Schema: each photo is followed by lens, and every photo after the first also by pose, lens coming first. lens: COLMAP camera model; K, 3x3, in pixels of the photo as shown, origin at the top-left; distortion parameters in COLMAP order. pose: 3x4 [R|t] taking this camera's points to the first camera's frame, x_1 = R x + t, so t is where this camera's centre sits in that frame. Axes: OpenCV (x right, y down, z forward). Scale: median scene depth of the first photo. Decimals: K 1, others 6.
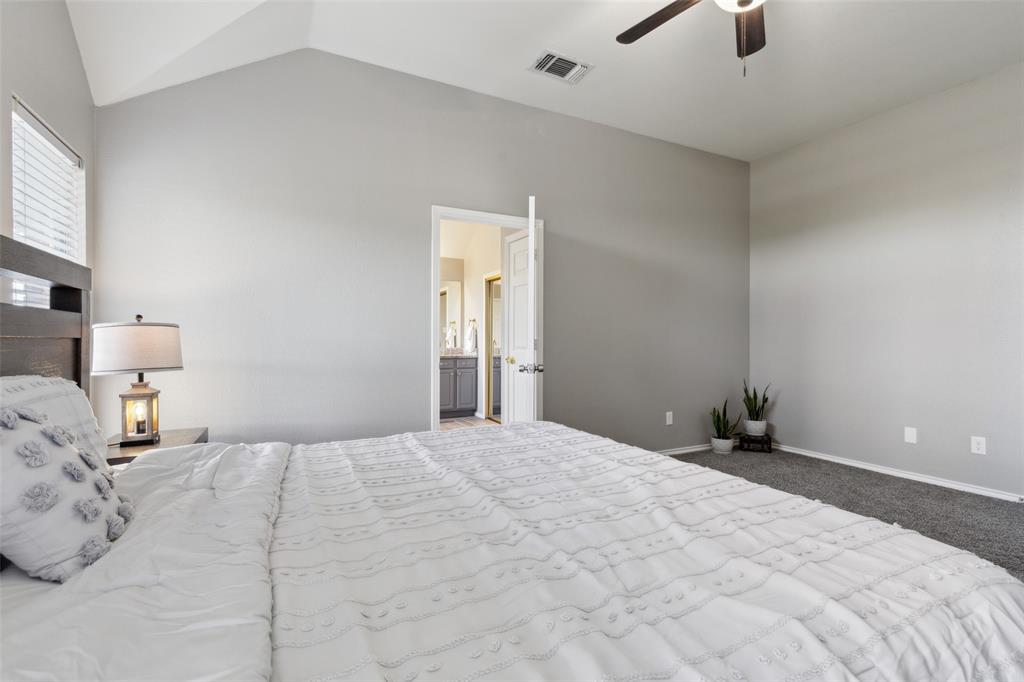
lens RADIAL K [[459.0, 0, 512.1], [0, 459.0, 345.3], [0, 0, 1]] dist [0.002764, -0.000050]
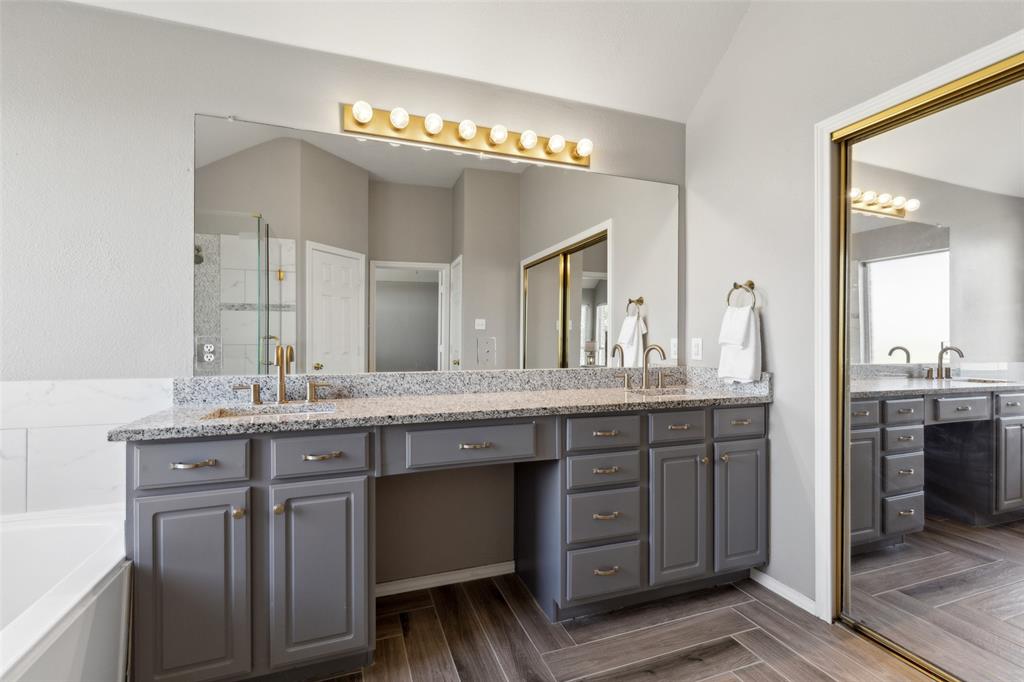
lens RADIAL K [[459.0, 0, 512.1], [0, 459.0, 345.3], [0, 0, 1]] dist [0.002764, -0.000050]
pose [[0.992608, -0.000119, -0.121366, -0.212396], [-0.000552, 0.999985, -0.005494, -0.010238], [0.121364, 0.005521, 0.992593, 0.664252]]
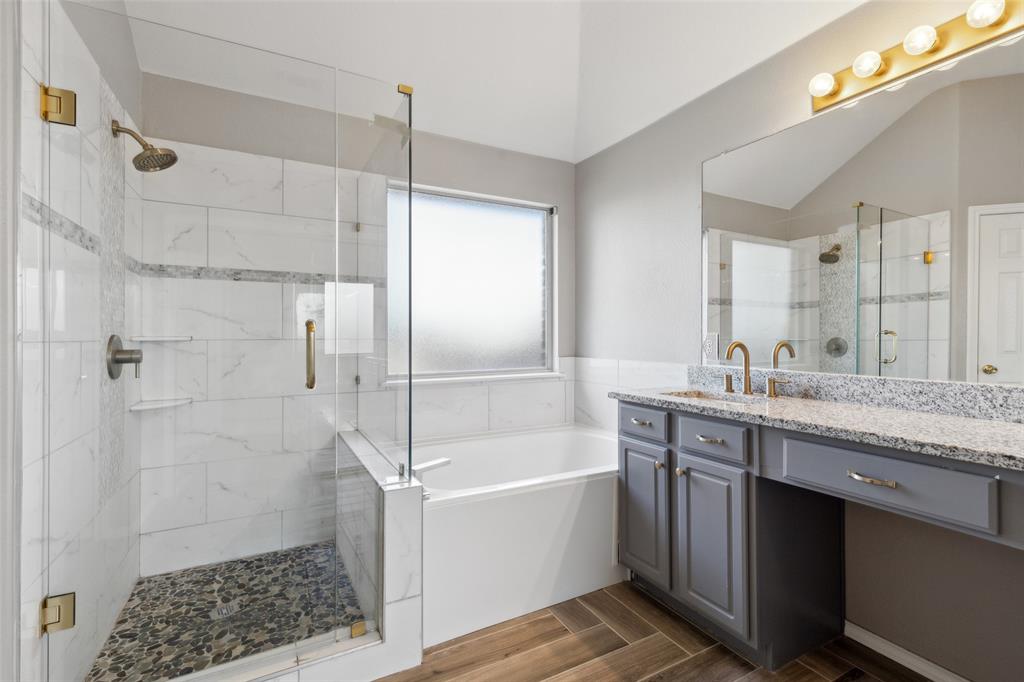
lens RADIAL K [[462.3, 0, 508.9], [0, 462.3, 323.8], [0, 0, 1]] dist [0.005476, 0.000153]
pose [[0.013301, -0.026685, -0.999555, -0.076627], [-0.010406, 0.999586, -0.026825, -0.013719], [0.999857, 0.010759, 0.013018, 0.756722]]
